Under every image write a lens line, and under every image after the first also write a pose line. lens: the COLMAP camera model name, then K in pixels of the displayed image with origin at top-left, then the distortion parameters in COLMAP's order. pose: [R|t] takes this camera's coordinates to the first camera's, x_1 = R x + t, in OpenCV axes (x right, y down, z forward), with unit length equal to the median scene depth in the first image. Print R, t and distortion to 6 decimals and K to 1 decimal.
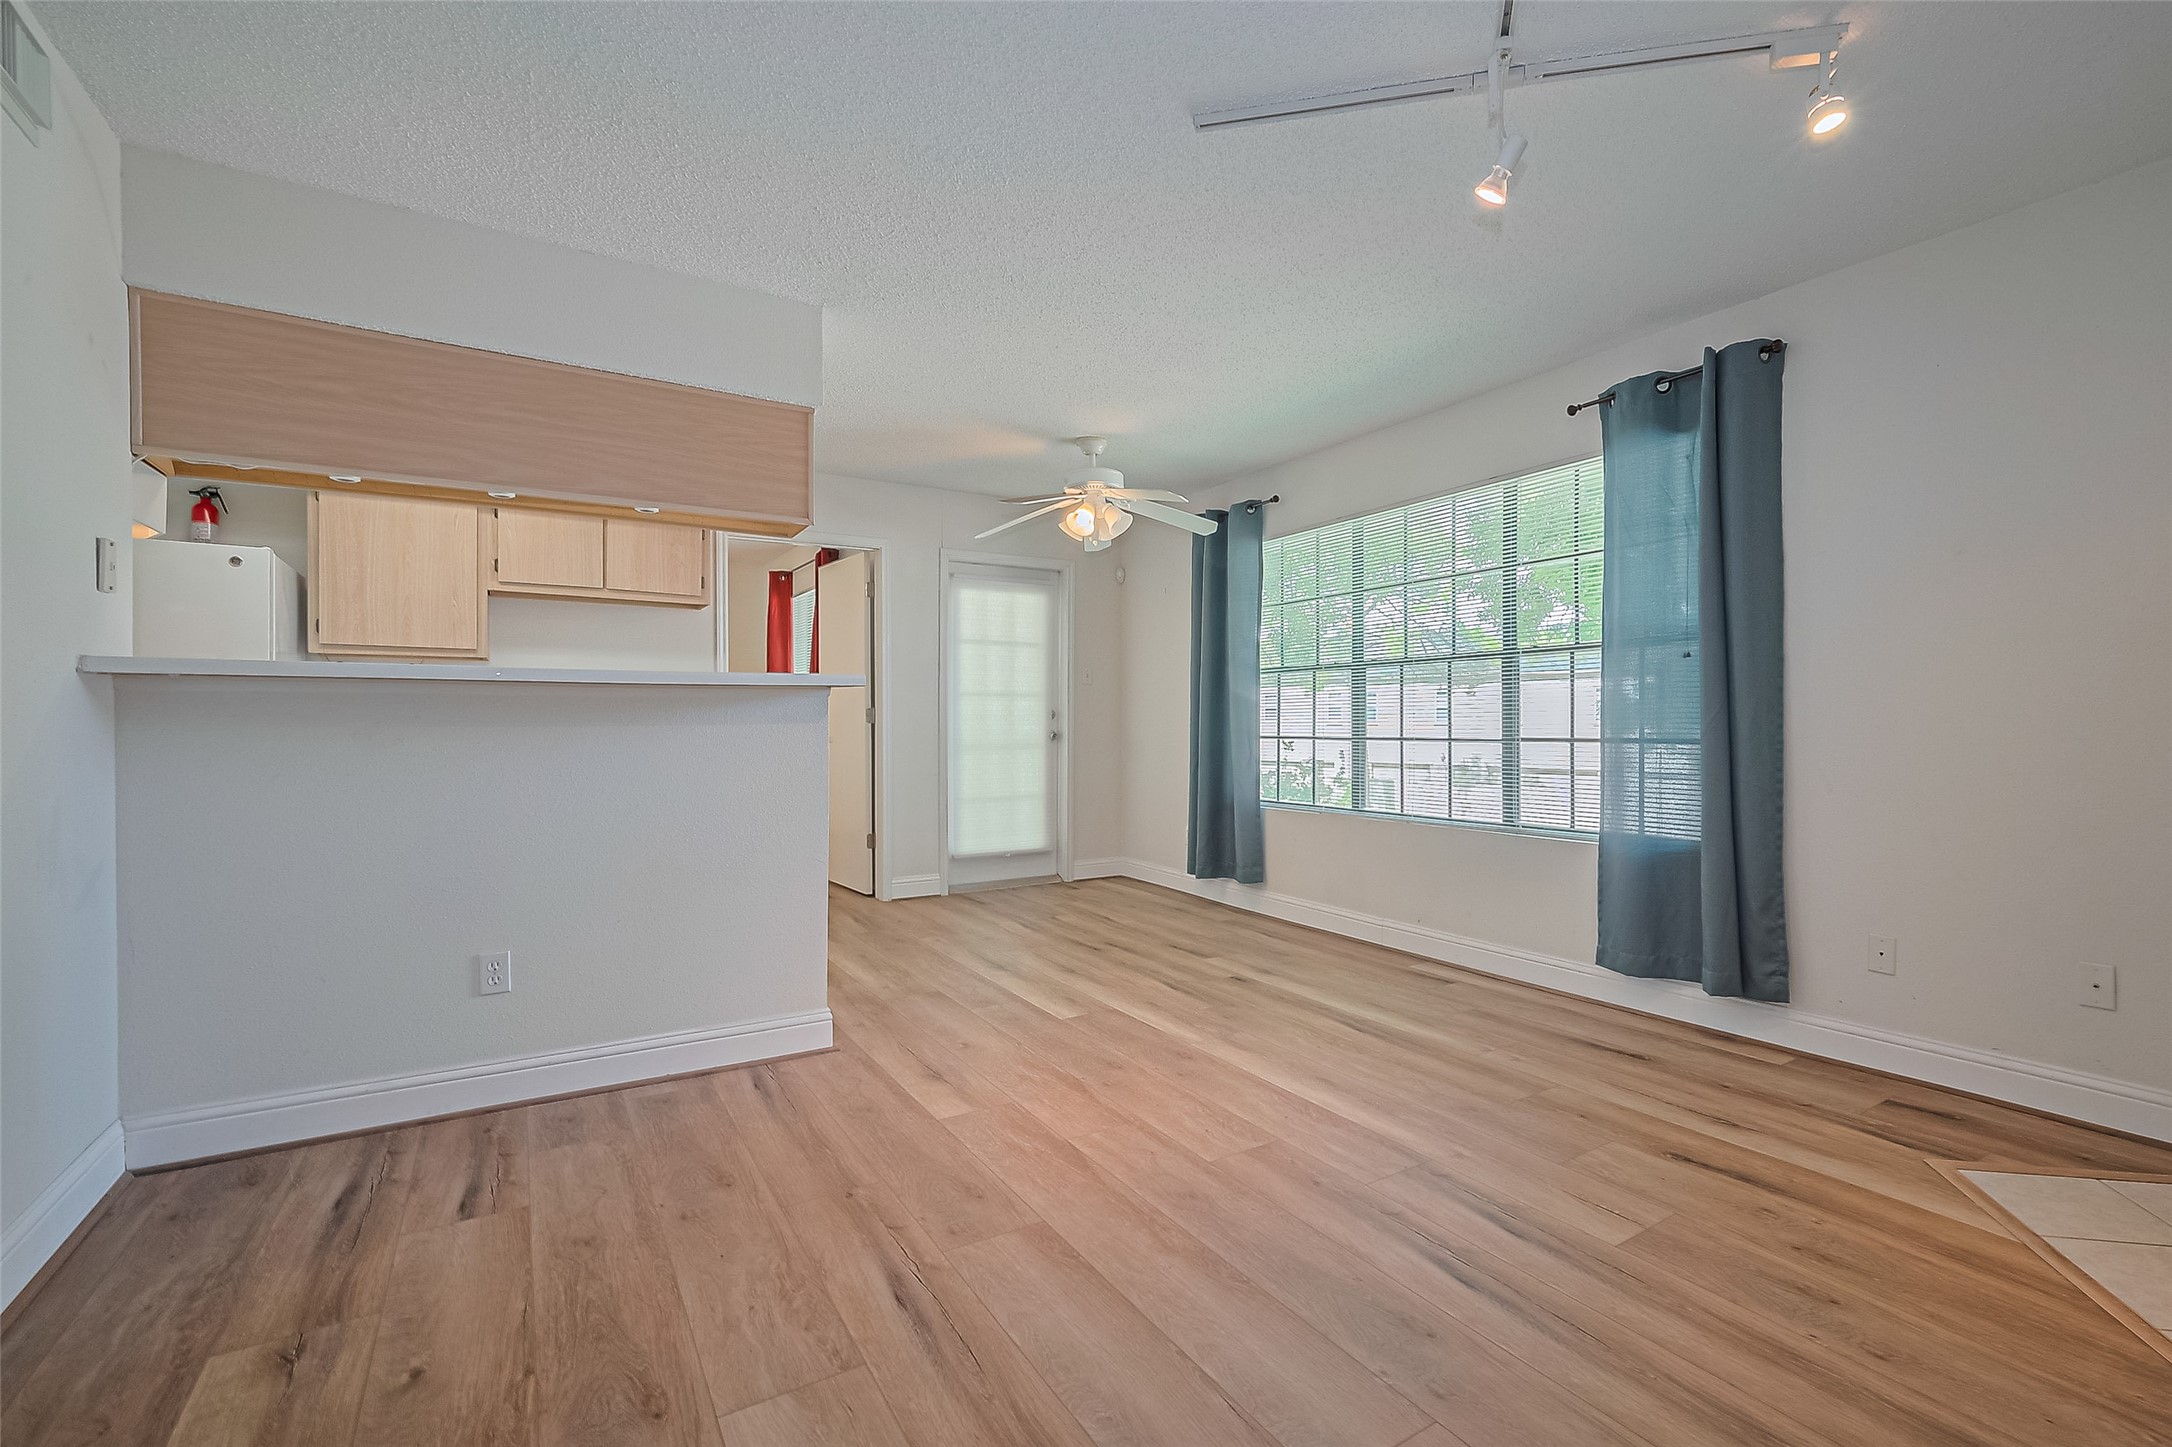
lens RADIAL K [[980.2, 0, 1208.4], [0, 980.2, 728.3], [0, 0, 1]] dist [-0.000842, -0.000223]
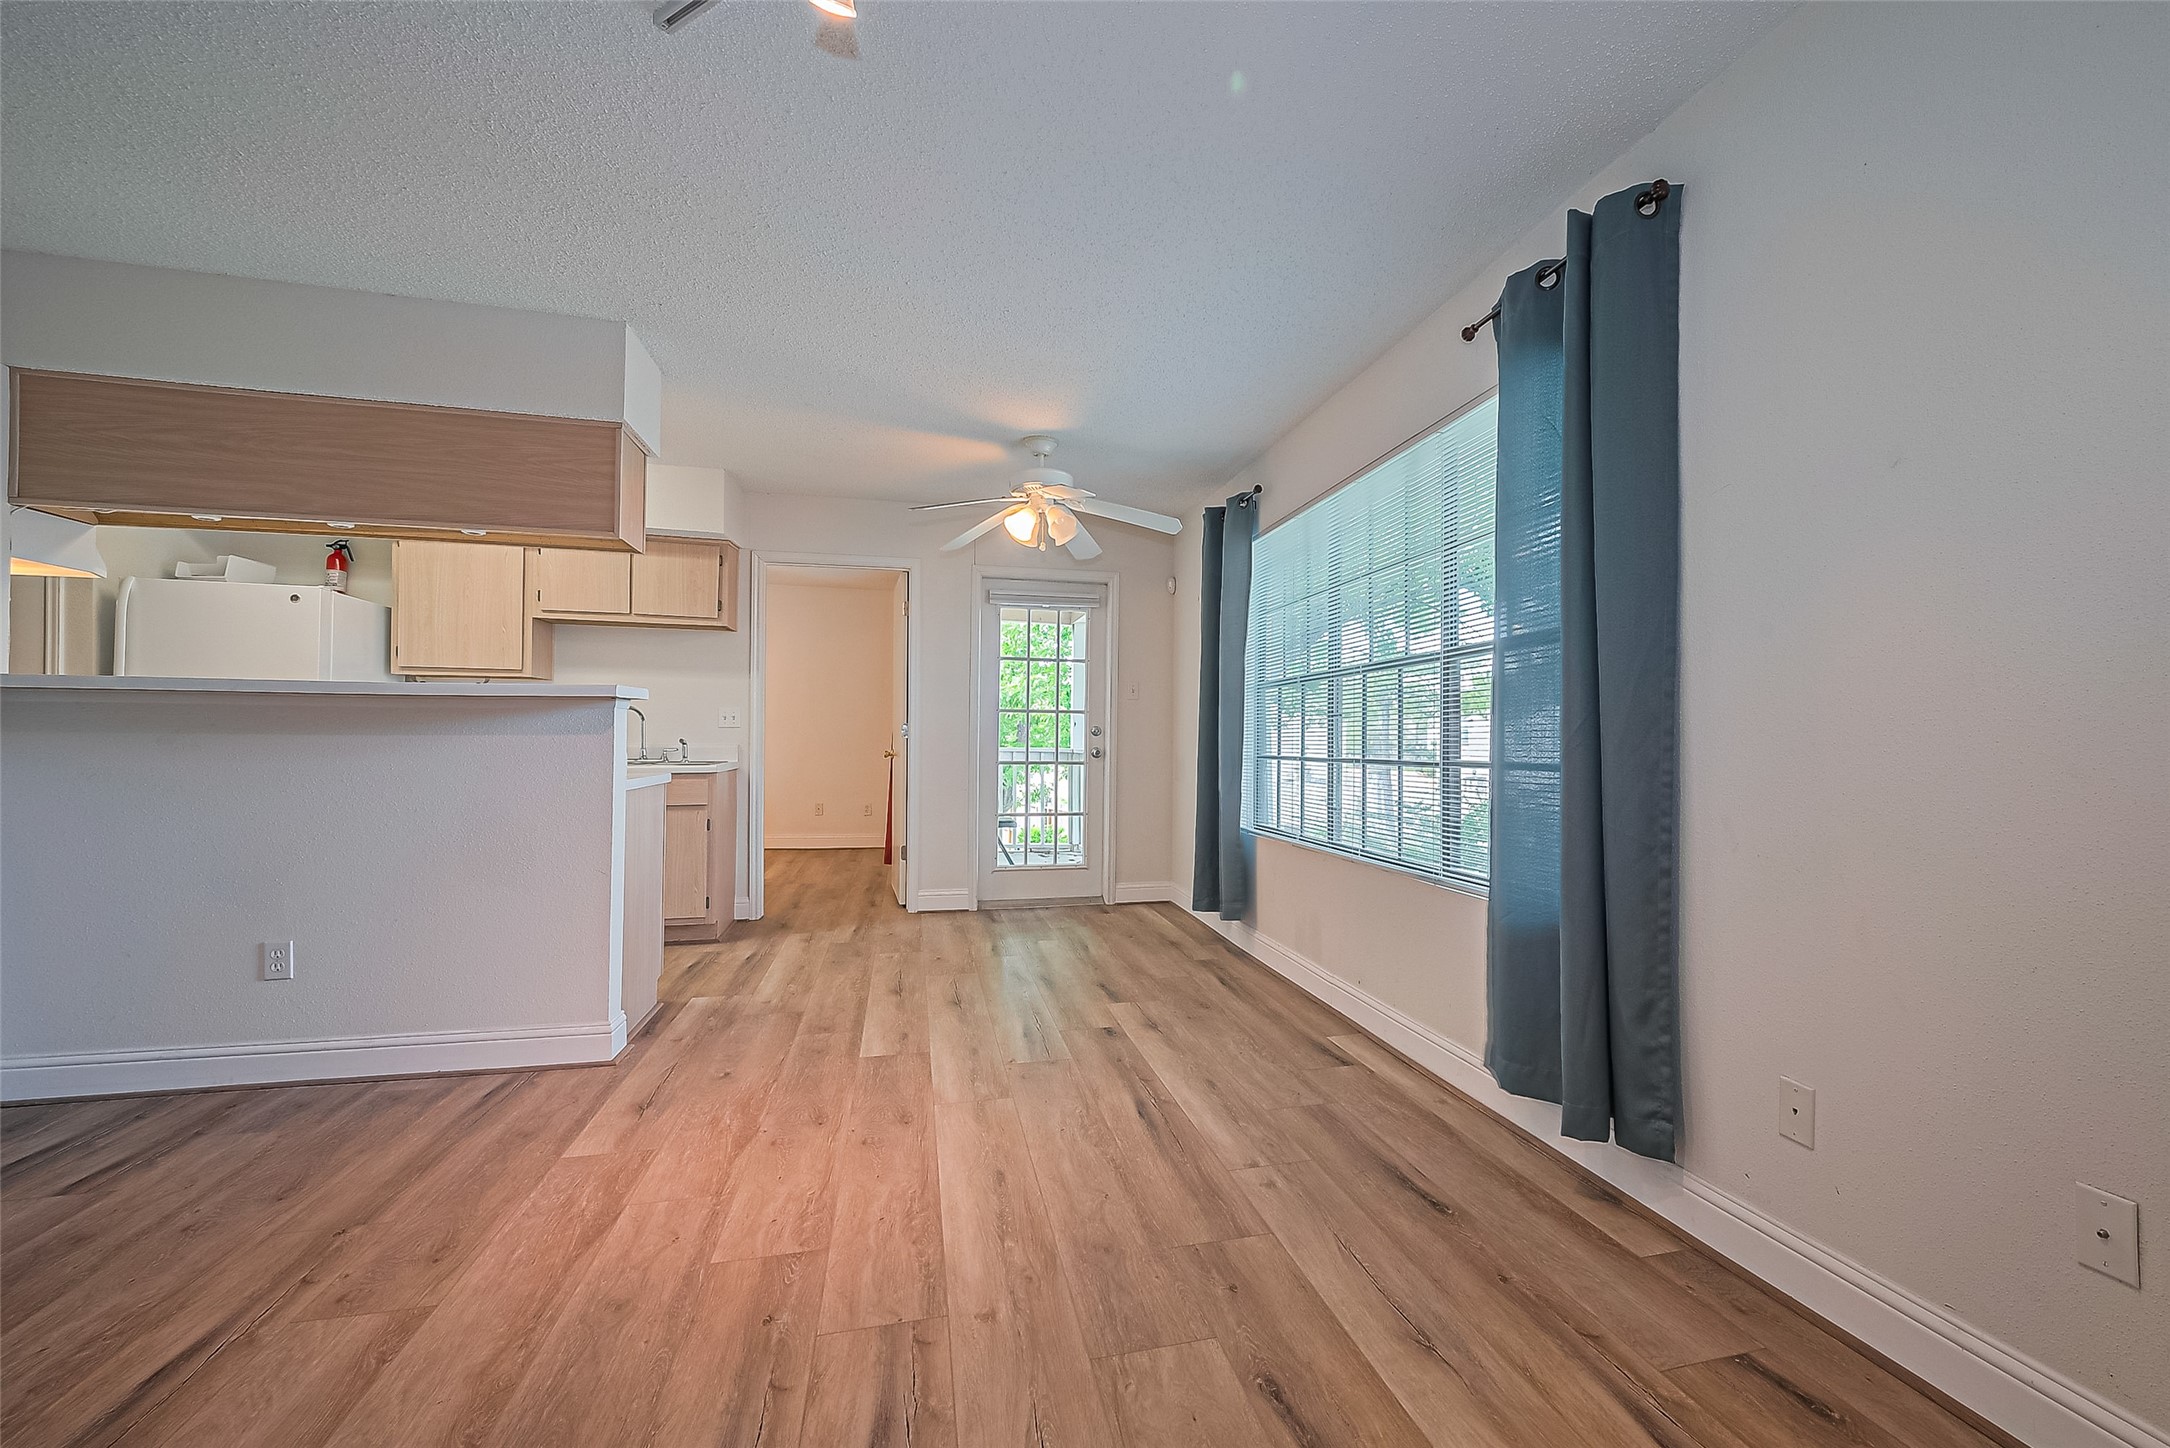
lens RADIAL K [[968.6, 0, 1173.0], [0, 968.6, 722.5], [0, 0, 1]] dist [0.002290, -0.000176]
pose [[0.945184, 0.003641, -0.326518, 0.470780], [-0.012119, 0.999640, -0.023935, -0.000361], [0.326314, 0.026581, 0.944888, 0.249075]]
